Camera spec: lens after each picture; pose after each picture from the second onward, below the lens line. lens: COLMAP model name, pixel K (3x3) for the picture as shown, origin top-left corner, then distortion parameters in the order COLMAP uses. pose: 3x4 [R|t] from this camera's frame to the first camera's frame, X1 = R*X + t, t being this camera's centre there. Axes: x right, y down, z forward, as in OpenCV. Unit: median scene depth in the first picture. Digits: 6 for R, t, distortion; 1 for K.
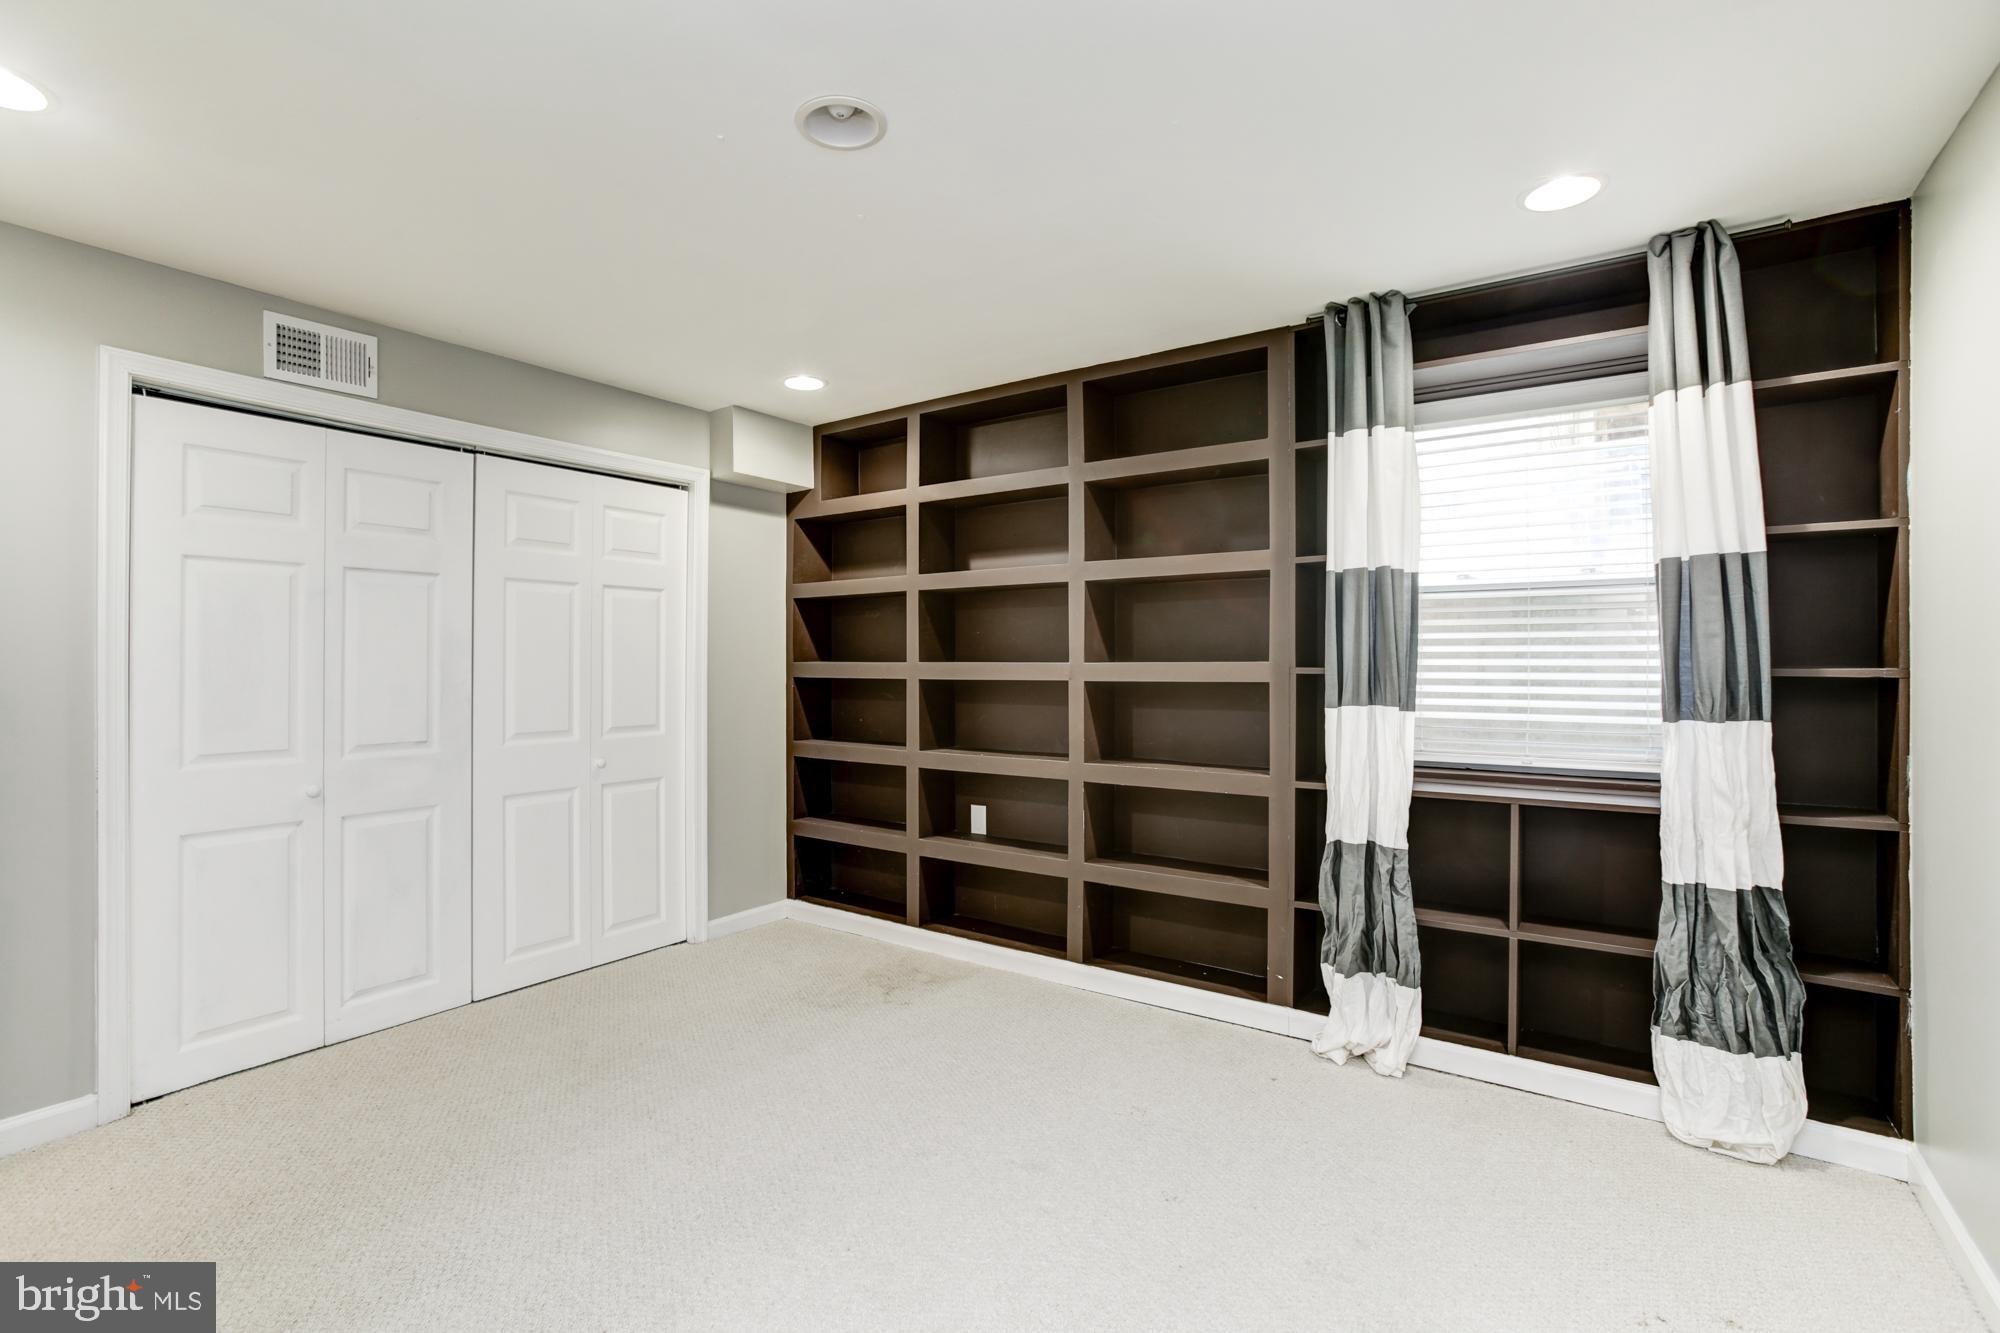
lens RADIAL K [[939.7, 0, 971.7], [0, 939.7, 663.9], [0, 0, 1]] dist [-0.001156, 0.029298]
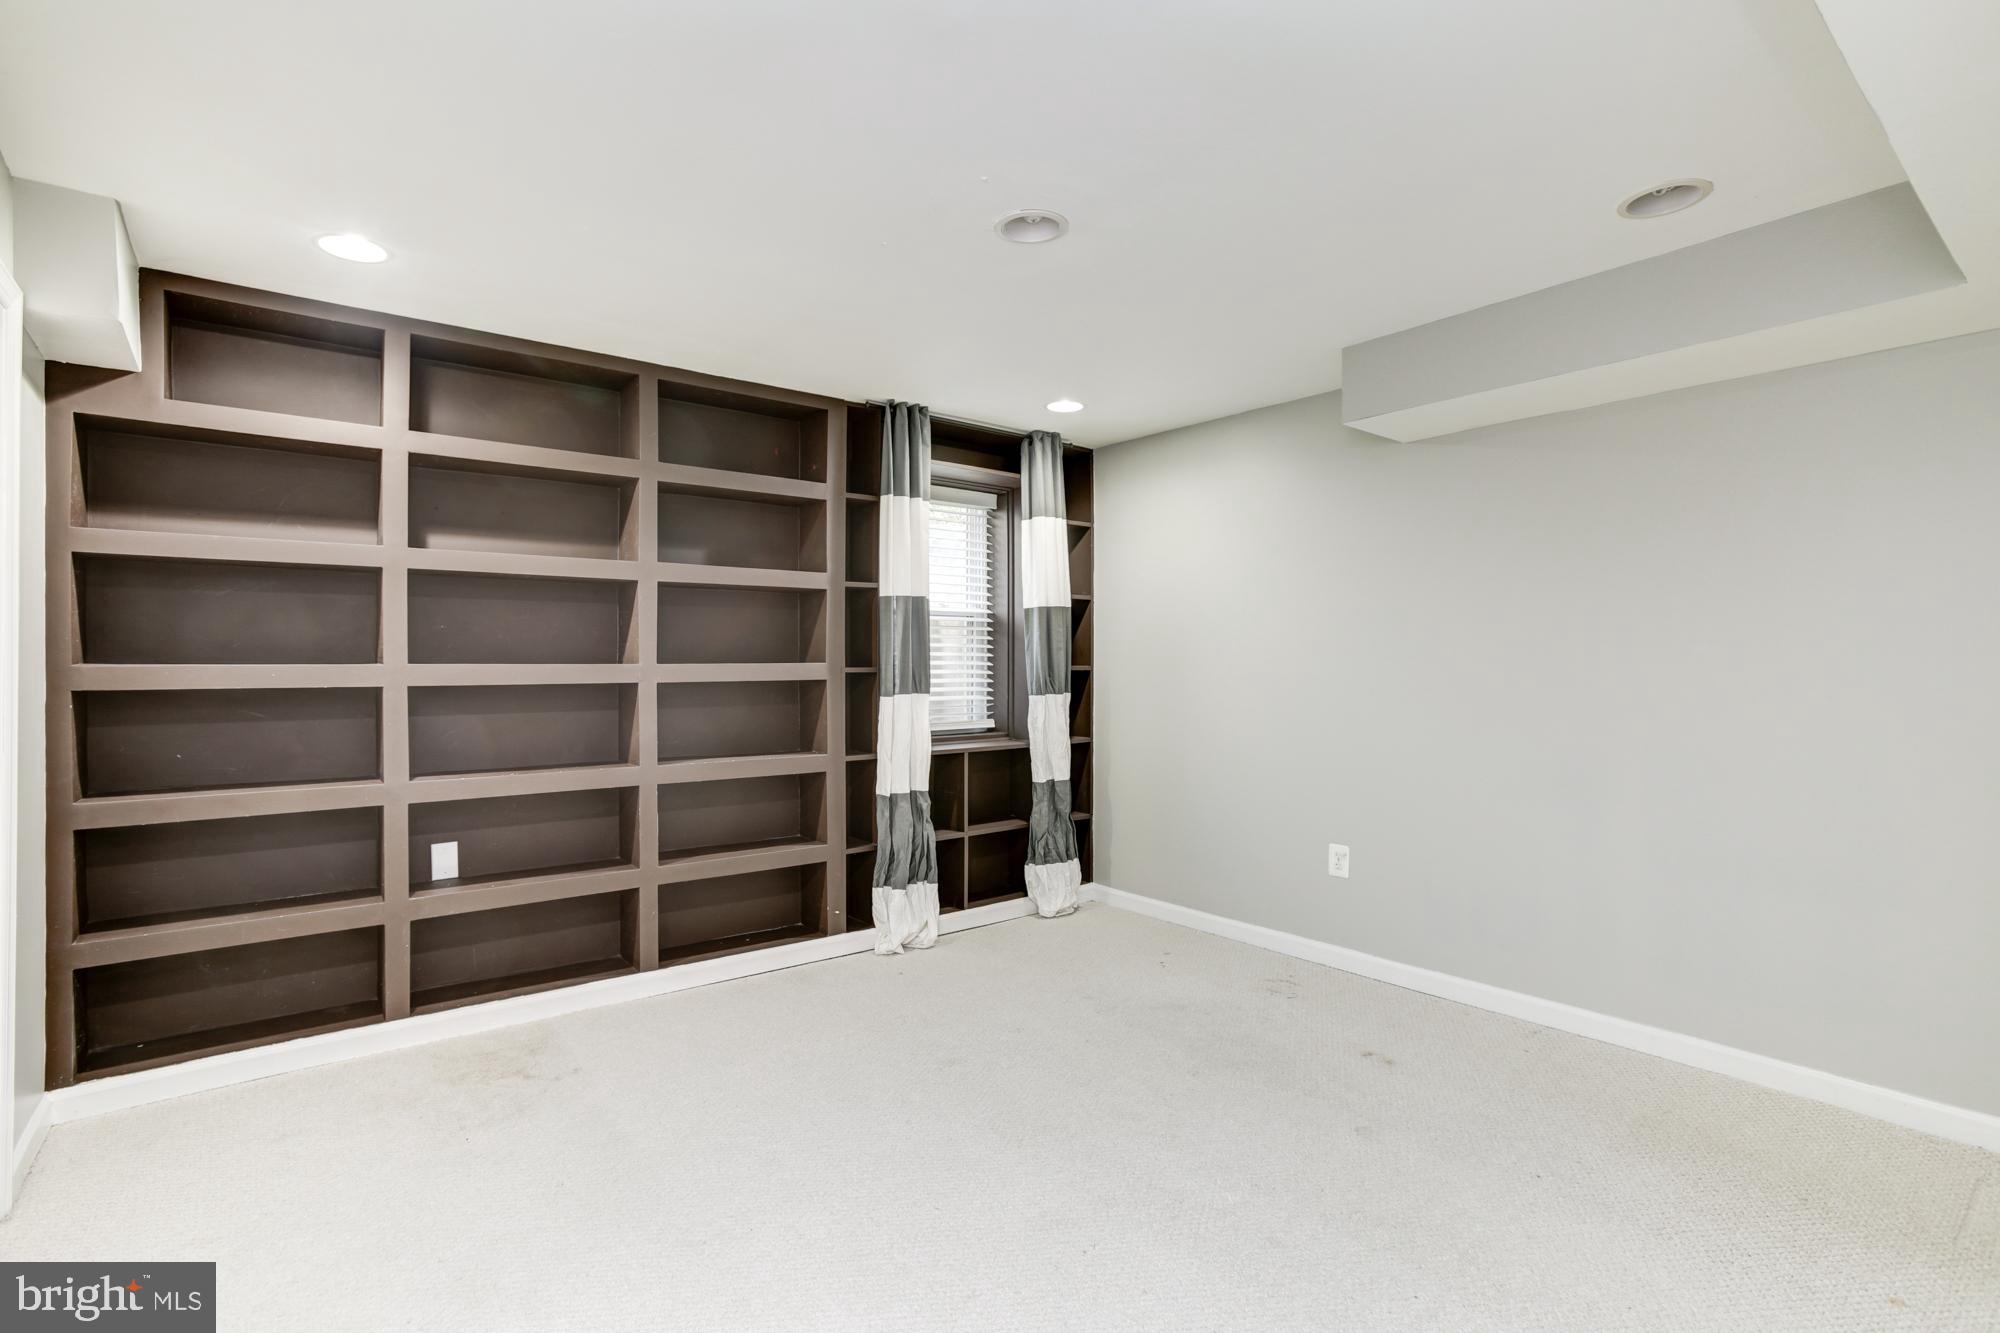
lens RADIAL K [[939.7, 0, 971.7], [0, 939.7, 663.9], [0, 0, 1]] dist [-0.001156, 0.029298]
pose [[0.316283, -0.003595, 0.948658, -0.836956], [0.002026, 0.999993, 0.003114, -0.004512], [-0.948663, 0.000937, 0.316288, 0.441090]]
